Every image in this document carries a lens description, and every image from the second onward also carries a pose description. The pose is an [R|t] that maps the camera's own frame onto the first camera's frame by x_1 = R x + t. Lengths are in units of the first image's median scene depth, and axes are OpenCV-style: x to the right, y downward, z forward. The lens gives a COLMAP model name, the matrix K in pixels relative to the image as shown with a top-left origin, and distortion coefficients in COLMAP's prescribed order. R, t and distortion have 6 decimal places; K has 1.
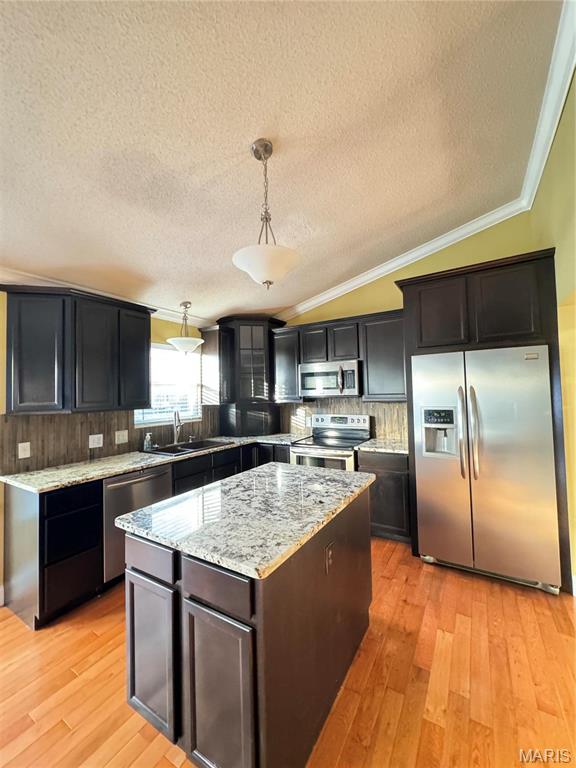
lens RADIAL K [[306.9, 0, 287.1], [0, 306.9, 384.4], [0, 0, 1]] dist [-0.001522, 0.000361]
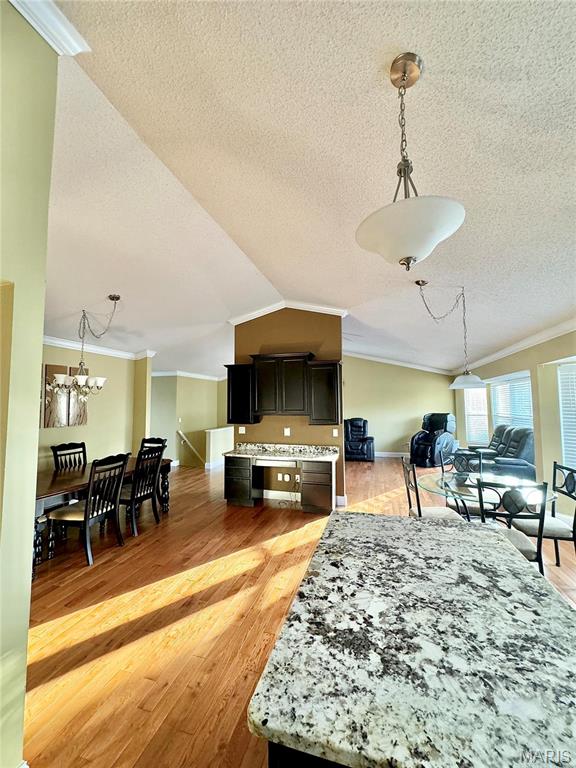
lens RADIAL K [[306.9, 0, 287.6], [0, 306.9, 382.0], [0, 0, 1]] dist [-0.001522, 0.000361]
pose [[-0.963296, 0.012758, -0.268139, 0.311905], [0.039355, 0.994789, -0.094051, -0.008334], [0.265542, -0.101152, -0.958778, 1.277798]]
